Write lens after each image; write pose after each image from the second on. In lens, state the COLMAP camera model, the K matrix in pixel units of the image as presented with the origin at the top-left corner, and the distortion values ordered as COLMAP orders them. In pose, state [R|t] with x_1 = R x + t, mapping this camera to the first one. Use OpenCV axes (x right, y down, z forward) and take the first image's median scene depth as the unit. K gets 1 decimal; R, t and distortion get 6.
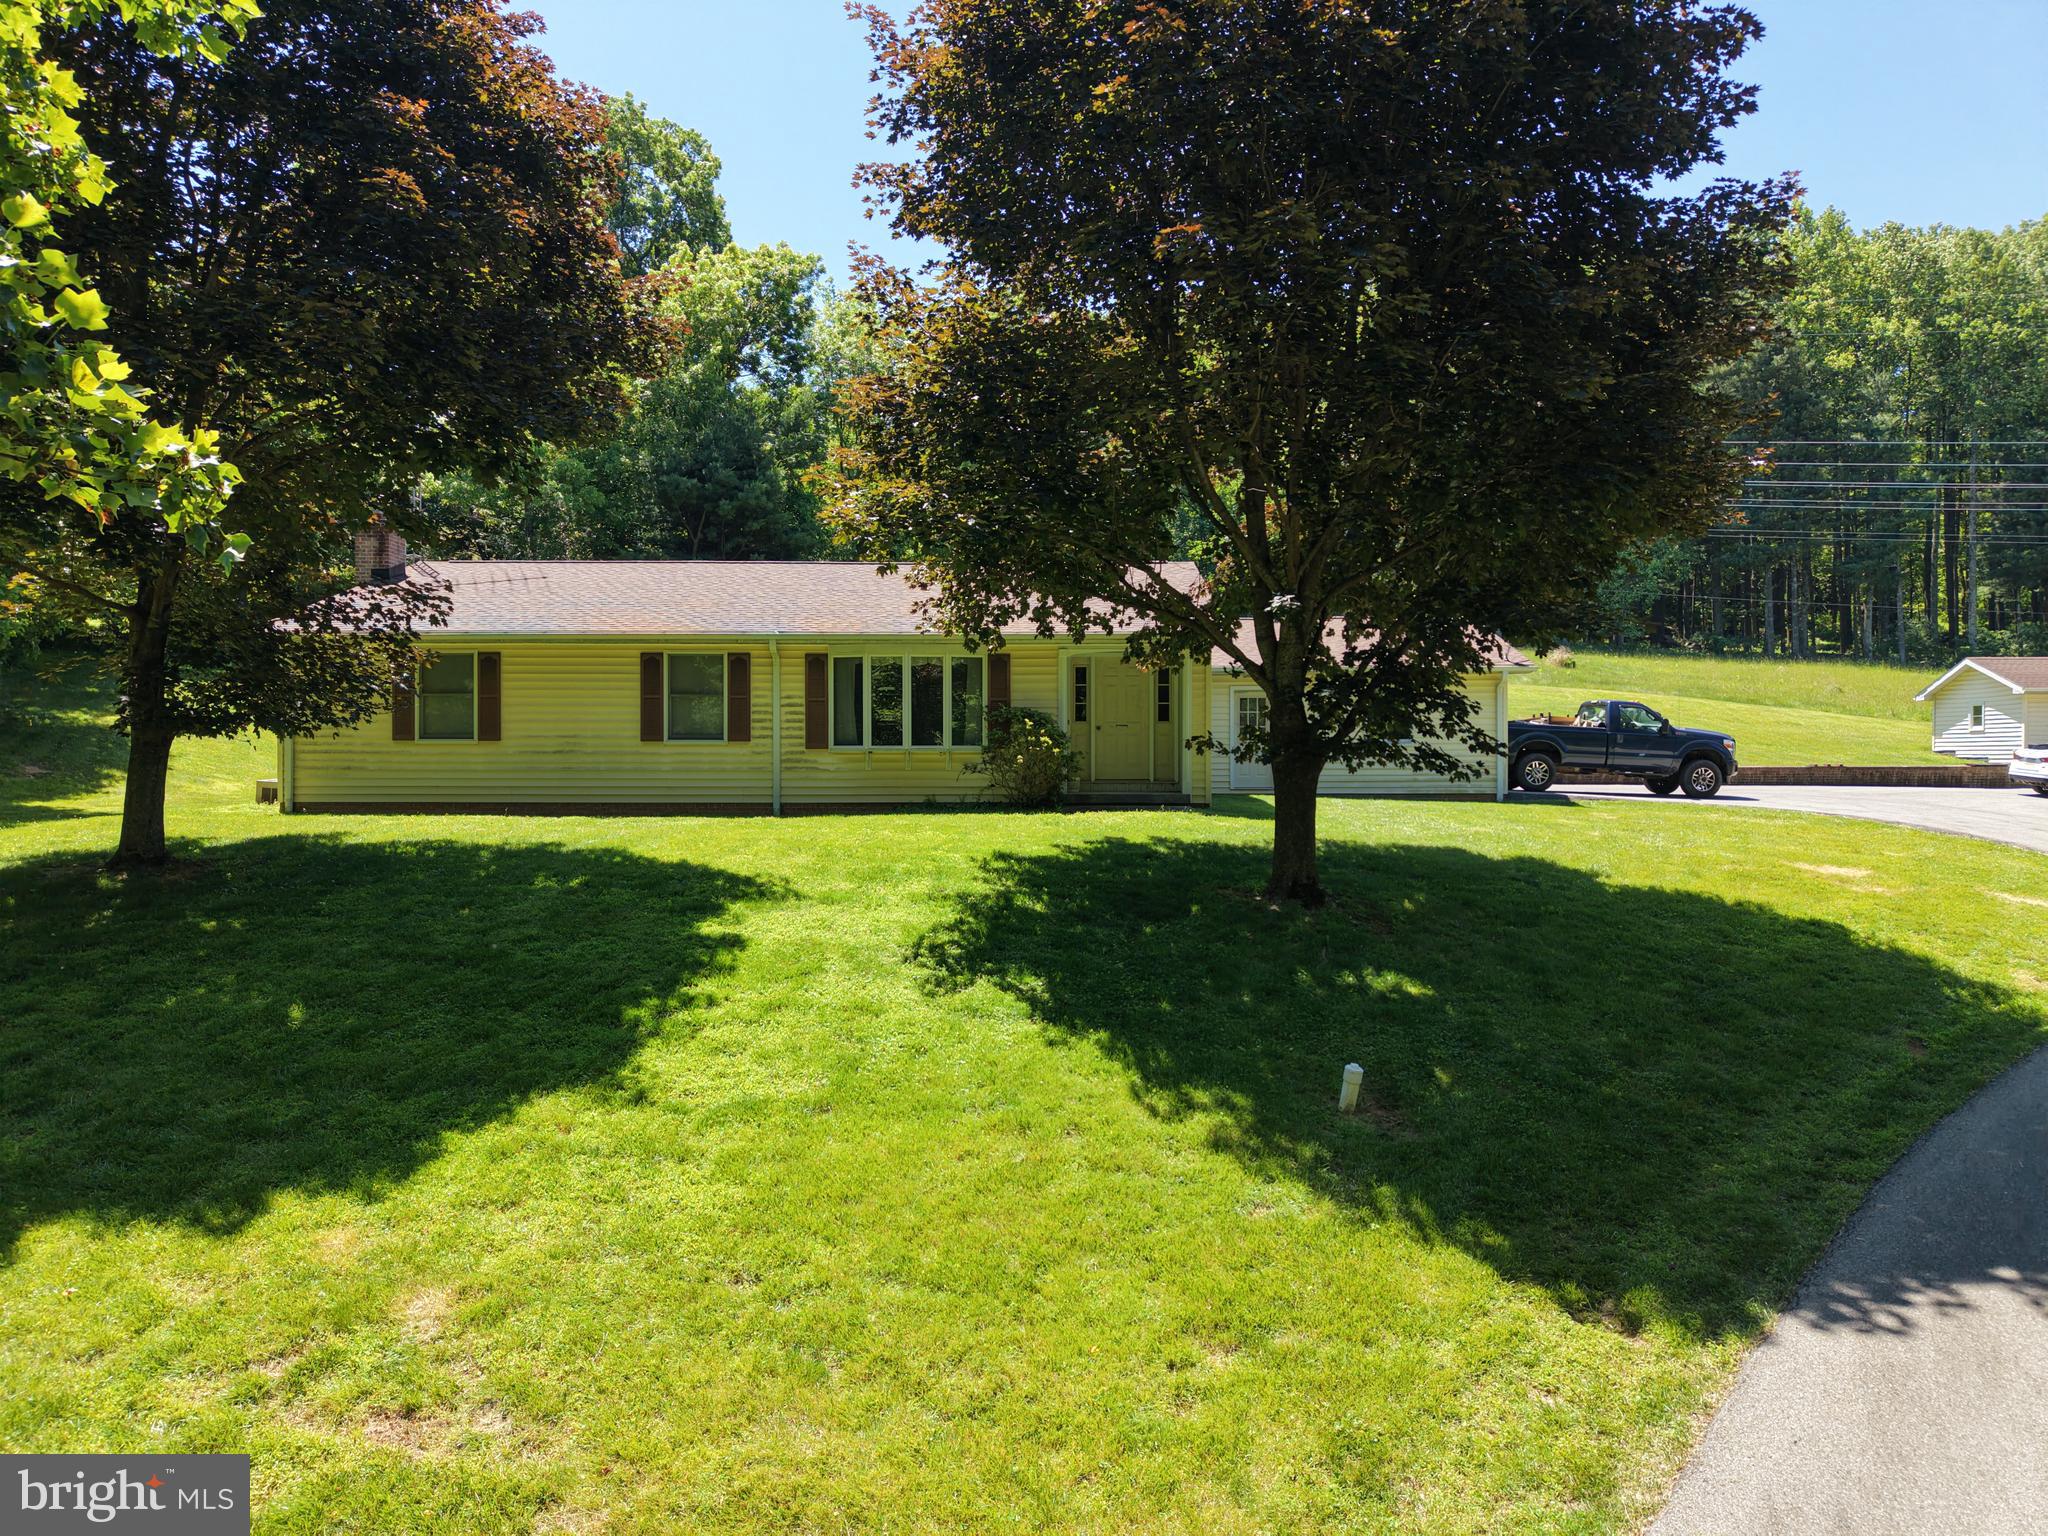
lens RADIAL K [[1419.5, 0, 1021.3], [0, 1419.5, 765.9], [0, 0, 1]] dist [0.018975, -0.022034]
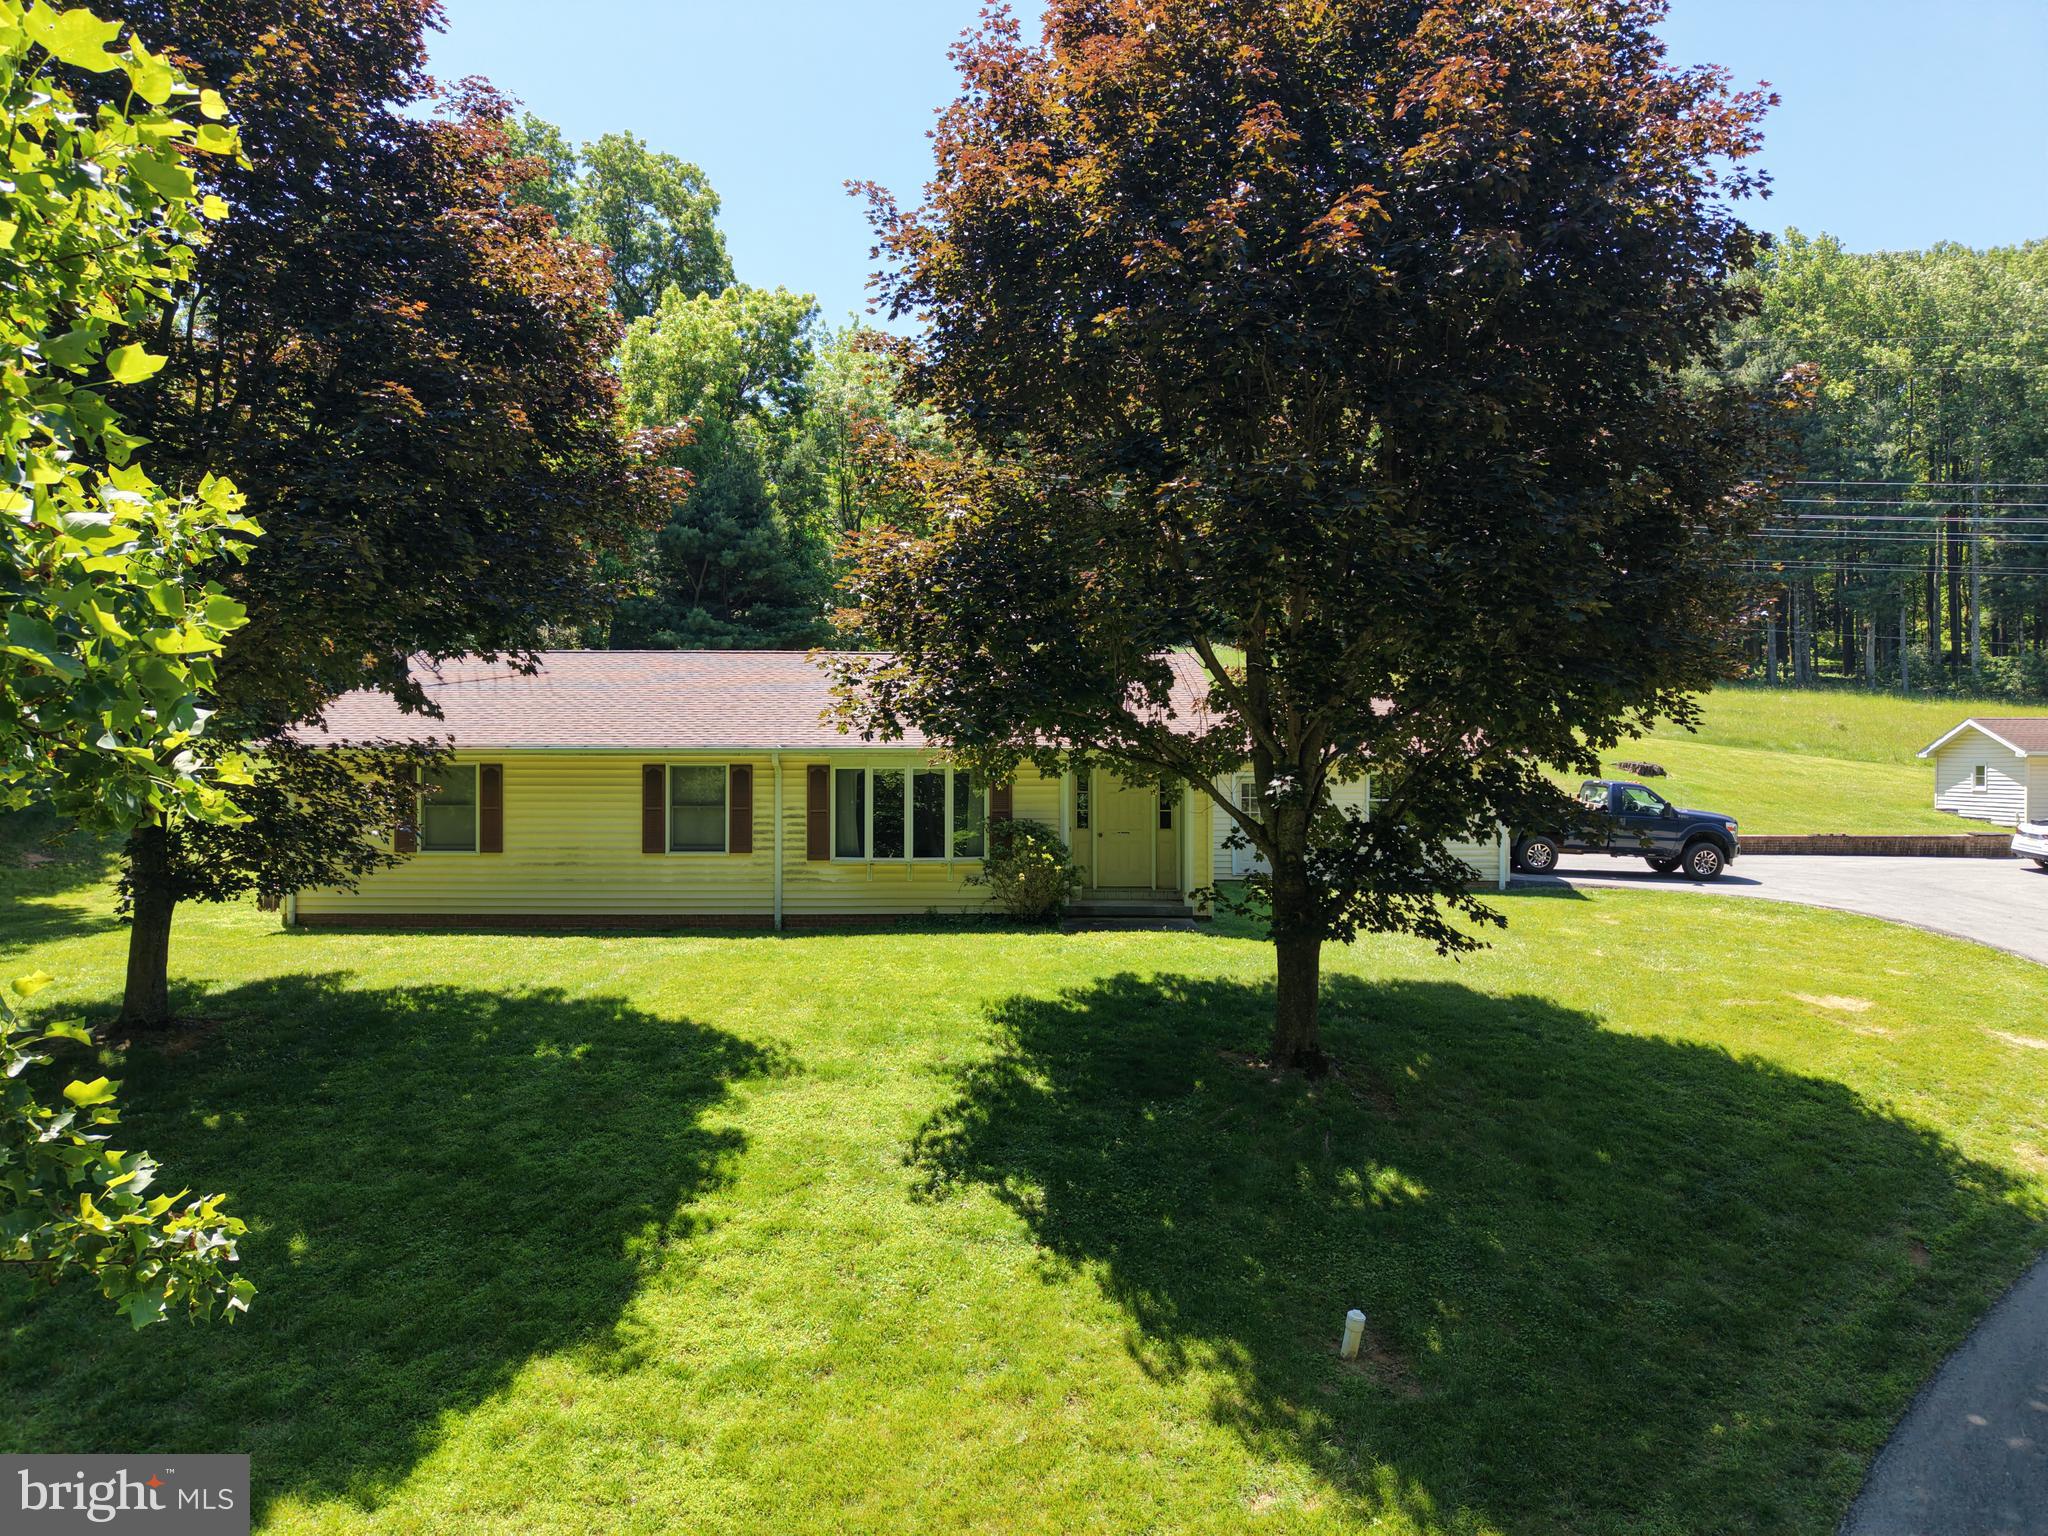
lens RADIAL K [[1419.5, 0, 1021.3], [0, 1419.5, 765.9], [0, 0, 1]] dist [0.018975, -0.022034]
pose [[0.999996, -0.002198, -0.001542, 0.000643], [0.002202, 0.999994, 0.002573, -0.099548], [0.001536, -0.002577, 0.999996, -0.000051]]
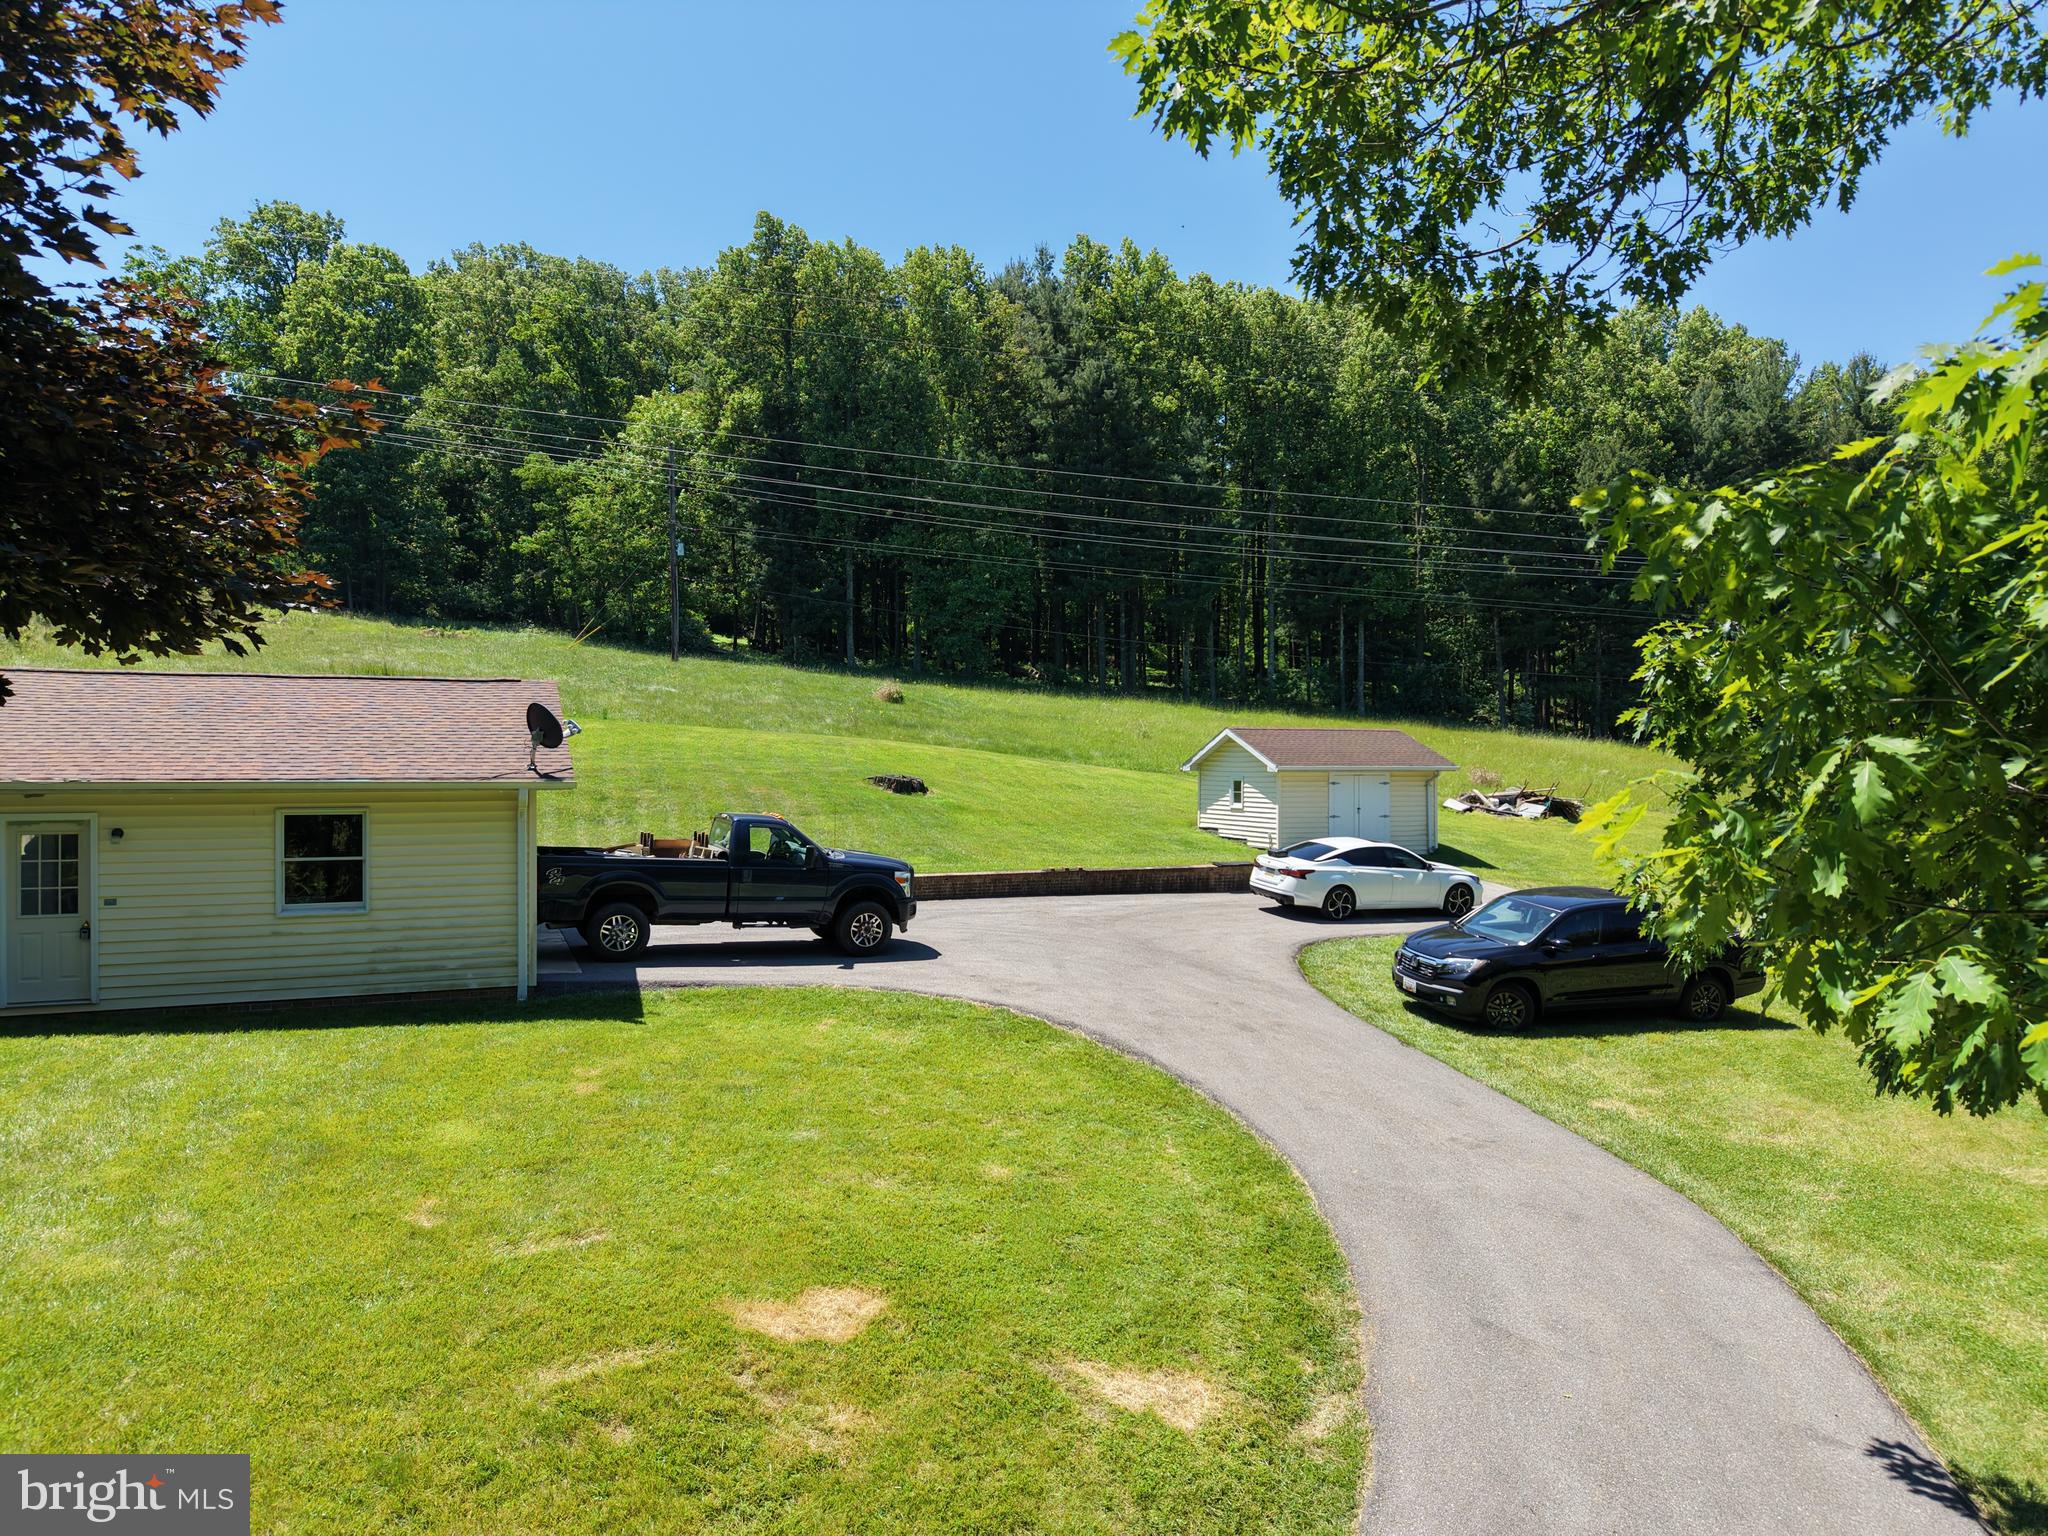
lens RADIAL K [[1364.1, 0, 1025.2], [0, 1364.1, 768.7], [0, 0, 1]] dist [0.041578, -0.055195]
pose [[0.926026, -0.003273, 0.377446, 0.476866], [0.000732, 0.999976, 0.006874, -0.120528], [-0.377459, -0.006089, 0.926006, 0.544066]]
